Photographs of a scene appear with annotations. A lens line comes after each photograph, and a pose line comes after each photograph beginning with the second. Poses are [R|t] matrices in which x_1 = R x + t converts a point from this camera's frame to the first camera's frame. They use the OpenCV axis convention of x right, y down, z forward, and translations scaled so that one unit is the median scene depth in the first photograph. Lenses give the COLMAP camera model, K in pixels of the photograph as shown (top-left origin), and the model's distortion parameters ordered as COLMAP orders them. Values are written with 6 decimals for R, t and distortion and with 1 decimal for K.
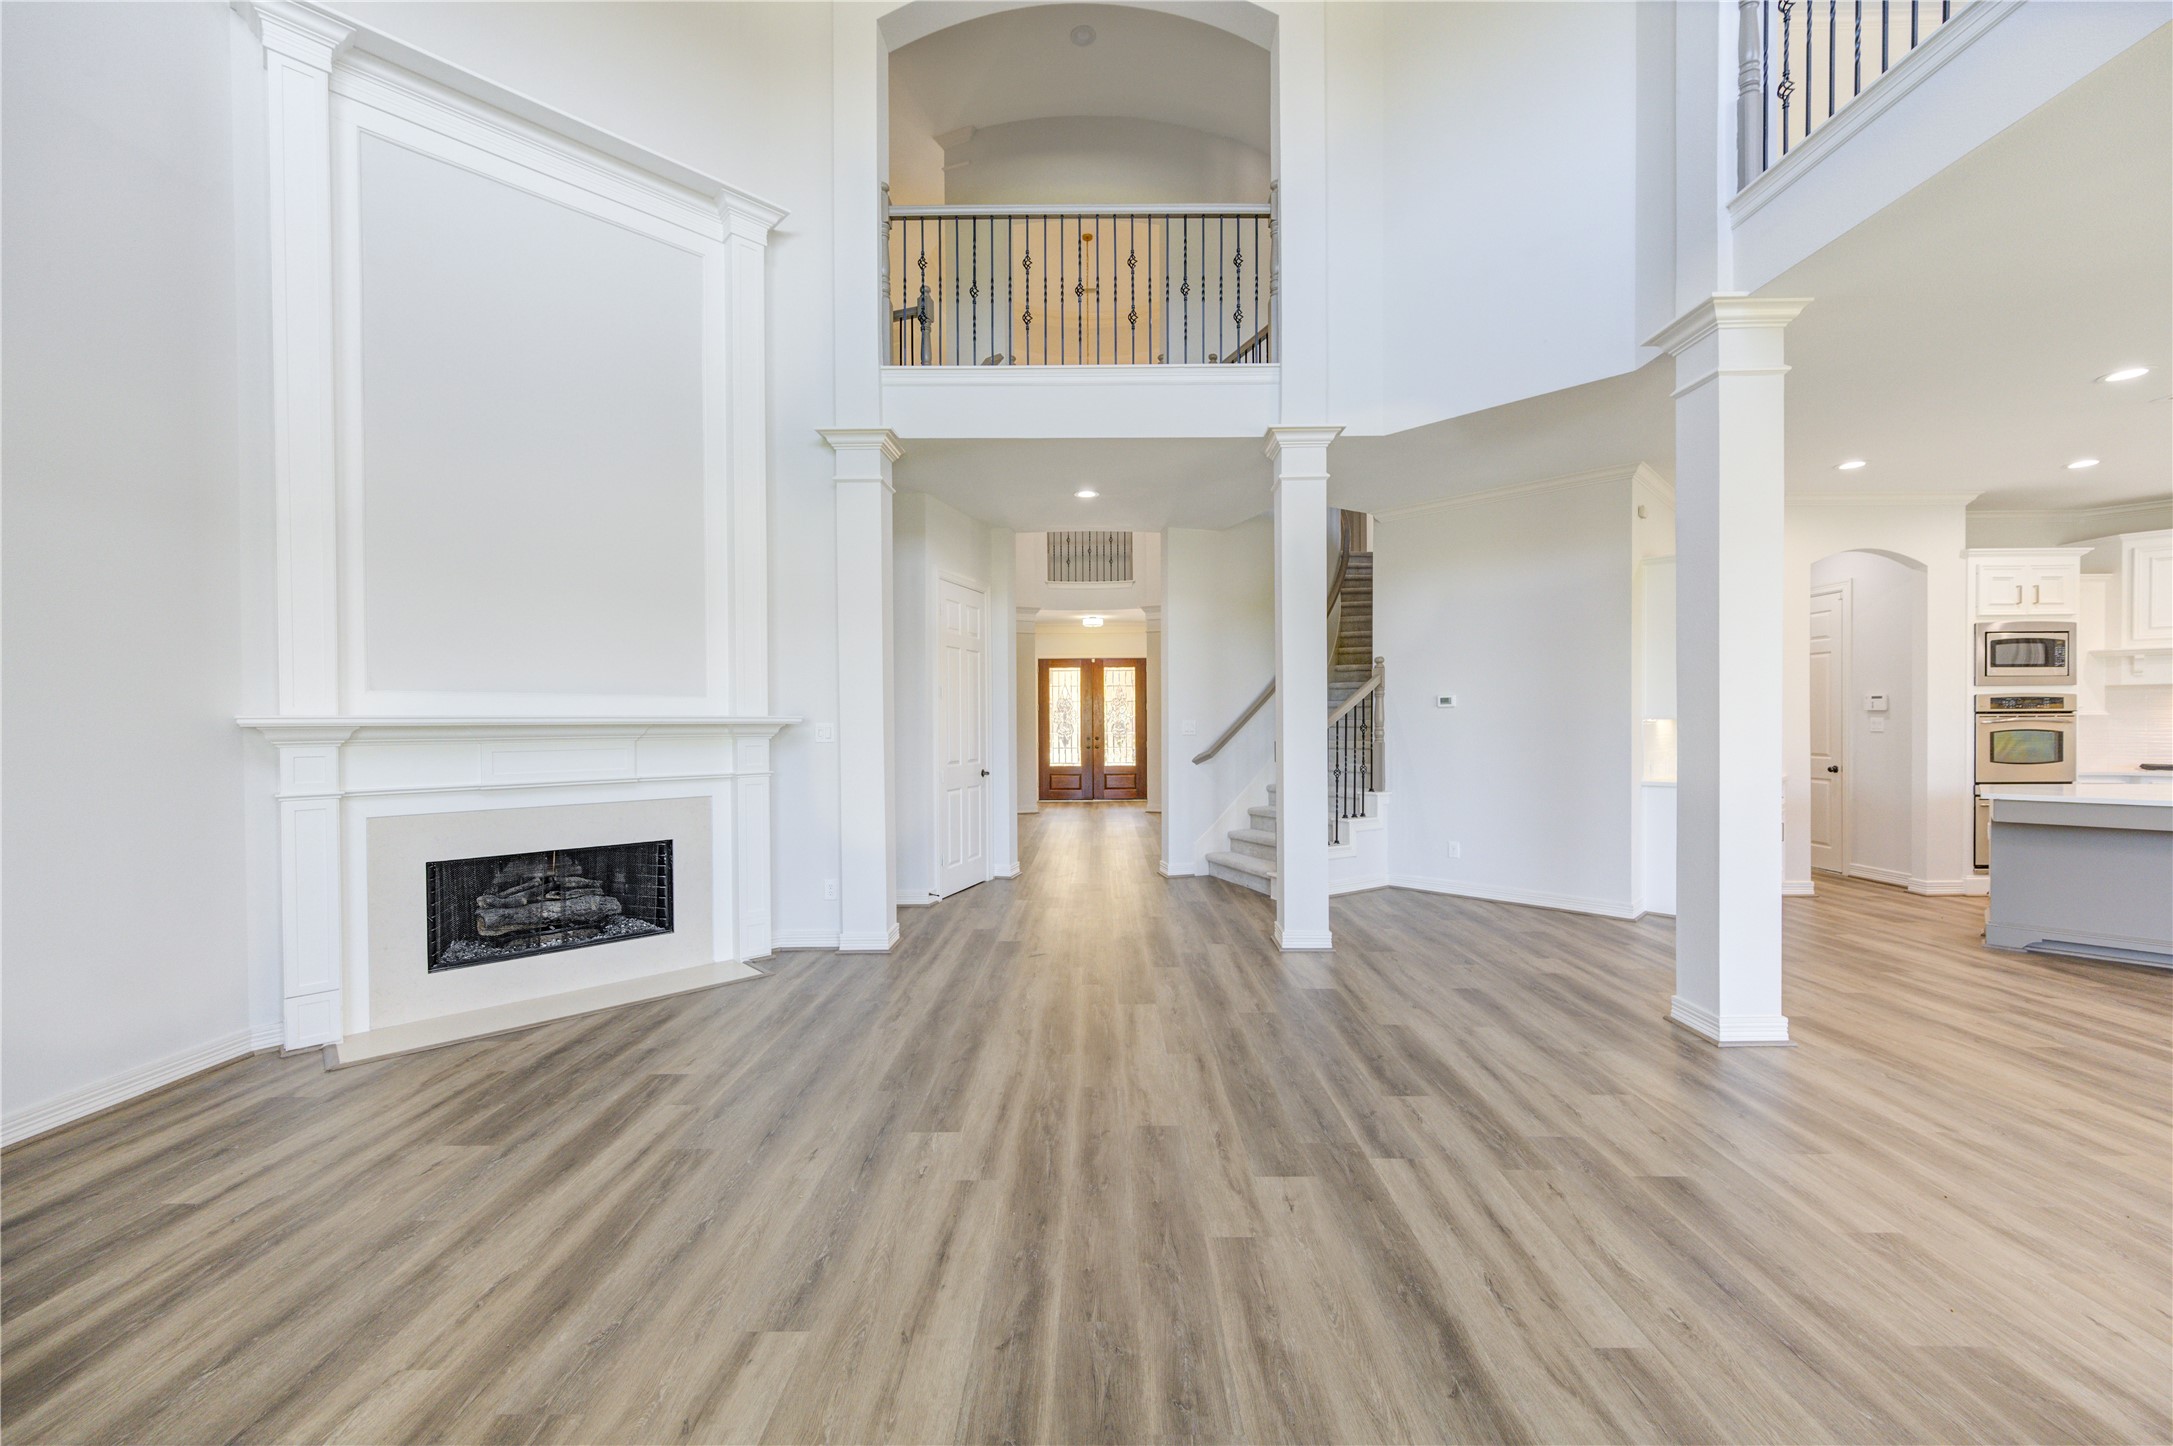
lens RADIAL K [[838.4, 0, 1099.2], [0, 838.4, 732.5], [0, 0, 1]] dist [-0.000119, 0.000496]
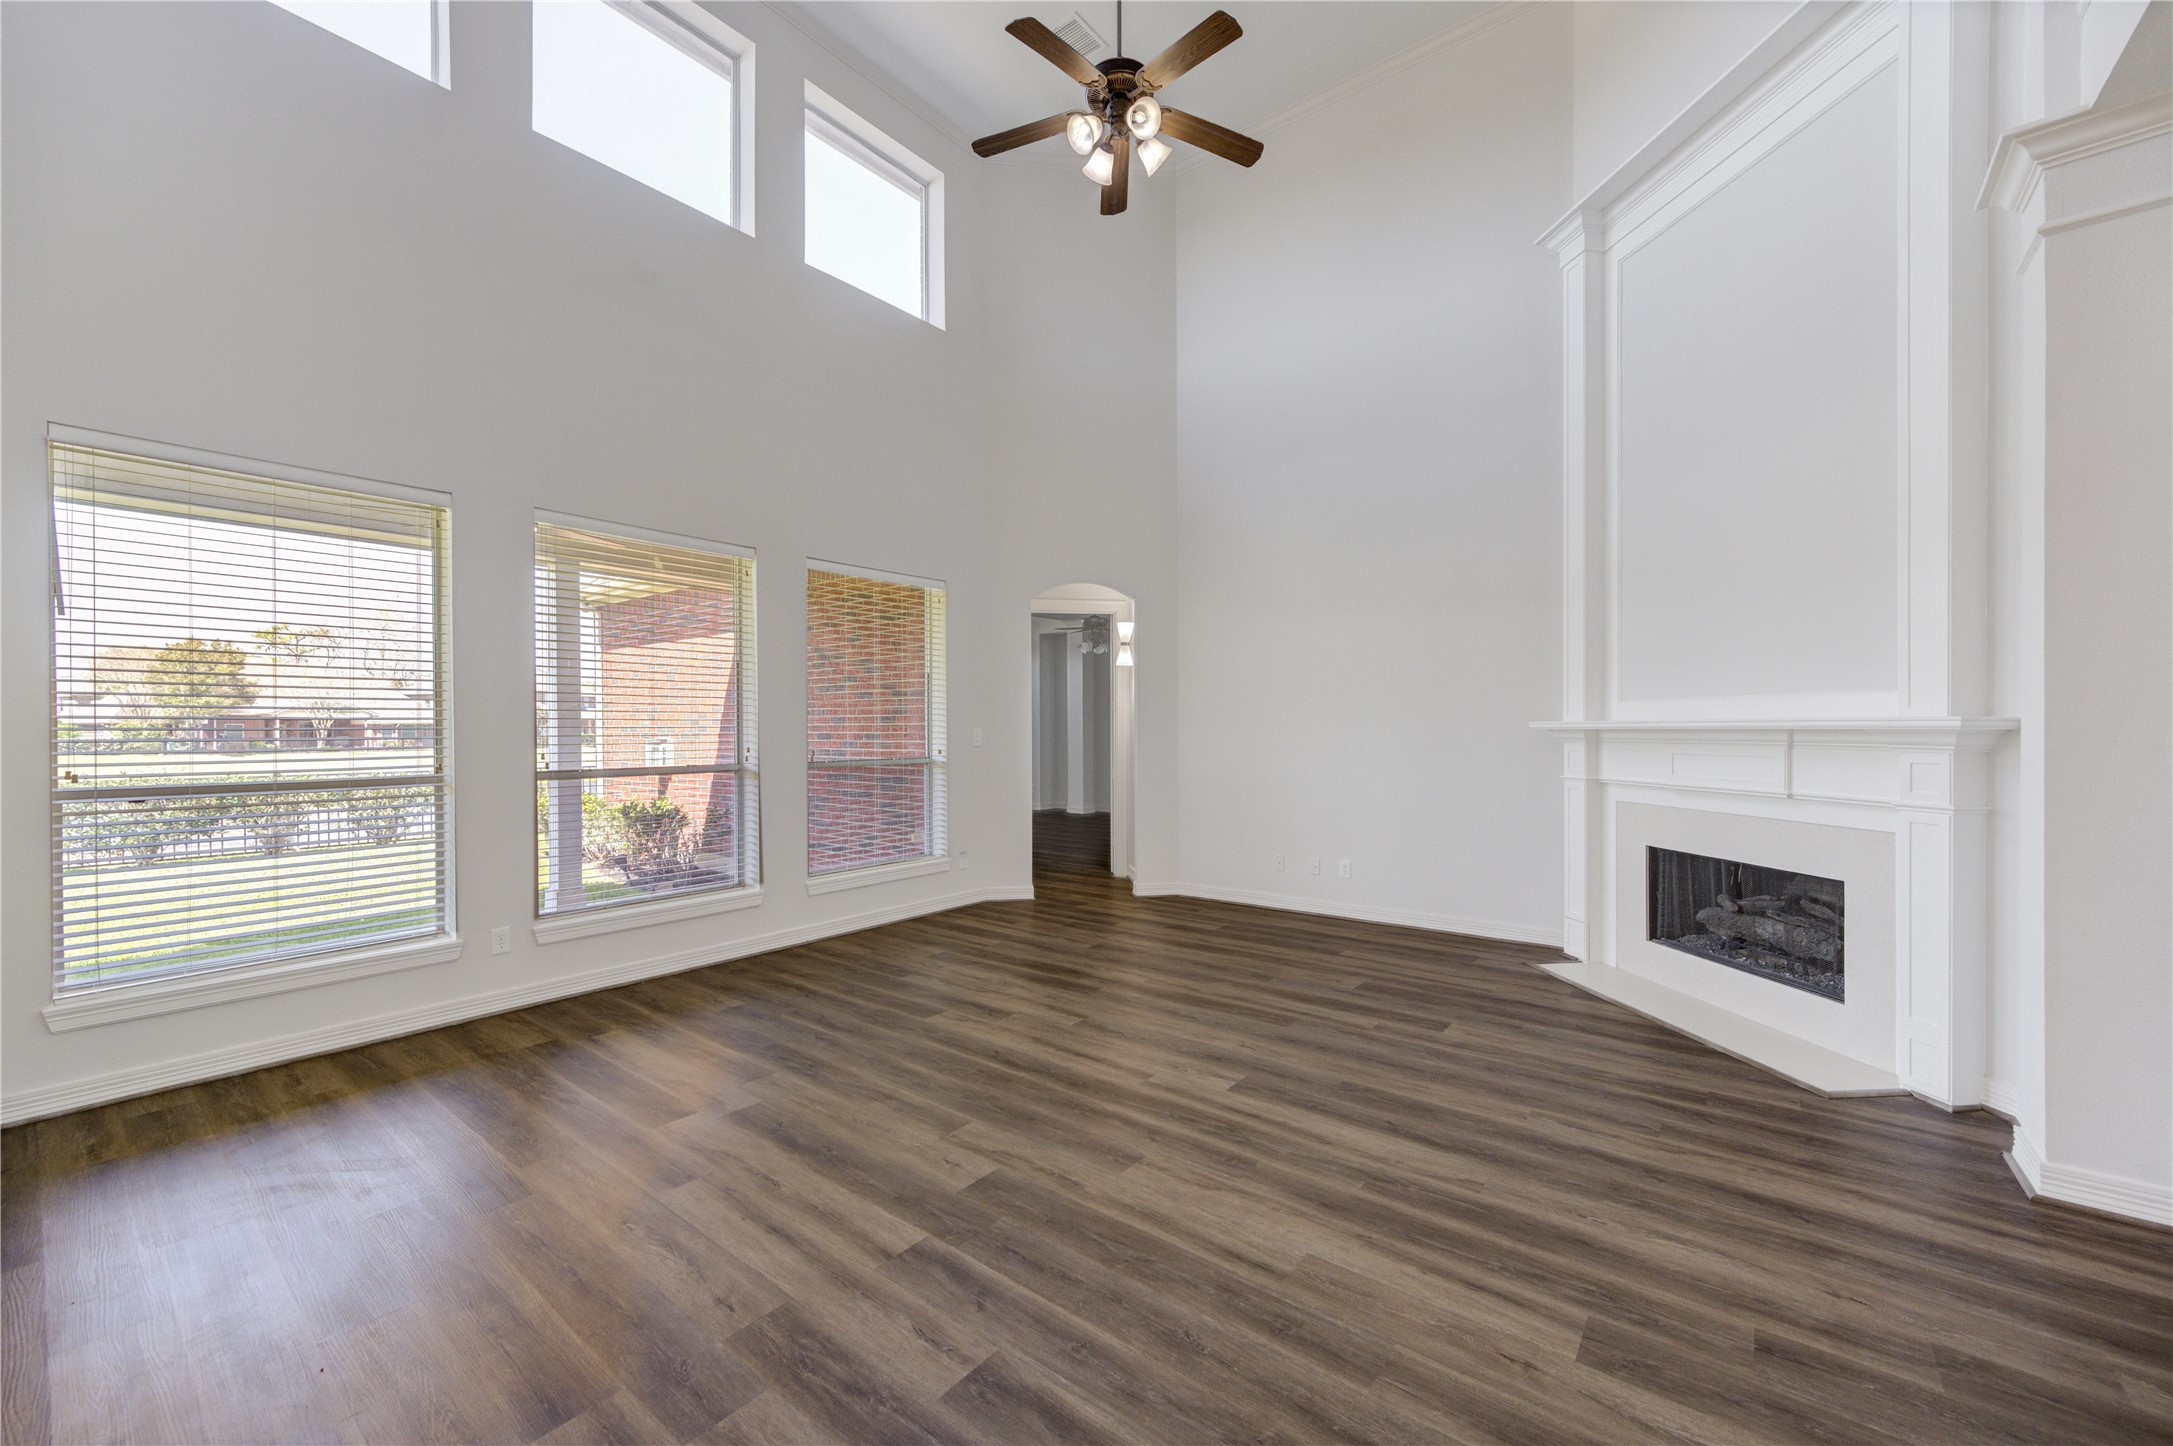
lens RADIAL K [[838.4, 0, 1099.2], [0, 838.4, 732.5], [0, 0, 1]] dist [-0.000119, 0.000496]
pose [[-0.607590, 0.011718, -0.794164, 0.669093], [-0.002257, 0.999862, 0.016480, -0.024062], [0.794247, 0.011806, -0.607480, 1.234135]]
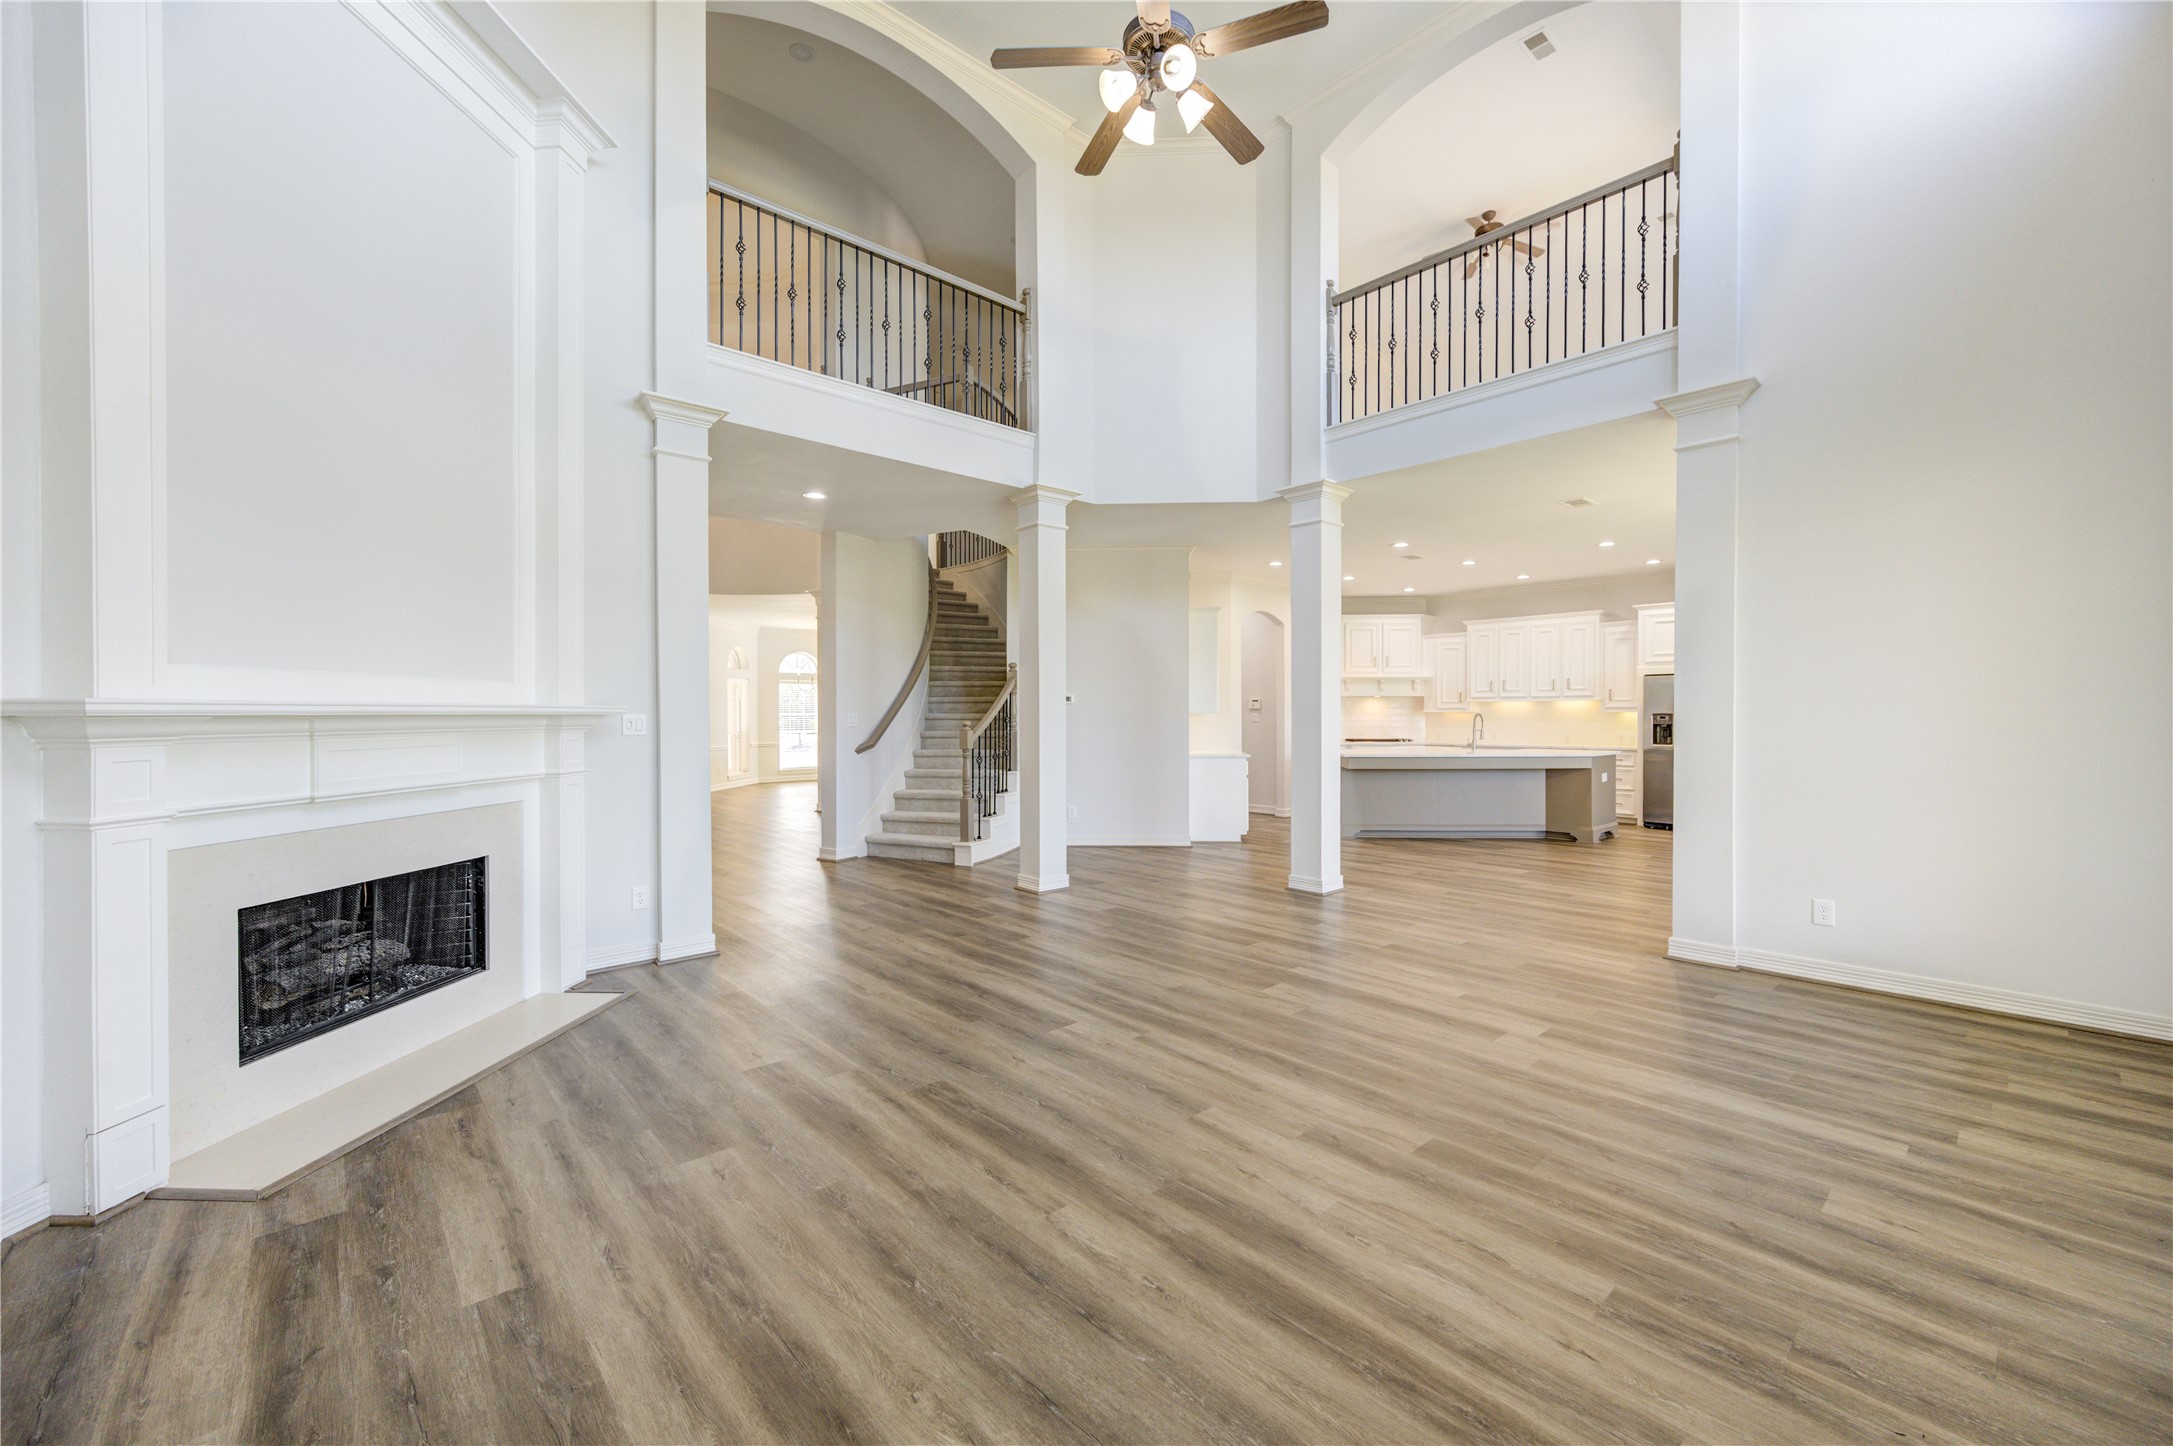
lens RADIAL K [[838.5, 0, 1086.5], [0, 838.5, 723.0], [0, 0, 1]] dist [-0.001524, -0.000227]
pose [[0.744161, -0.003356, 0.667992, -0.829161], [0.006456, 0.999977, -0.002168, 0.004709], [-0.667970, 0.005926, 0.744165, 0.000338]]
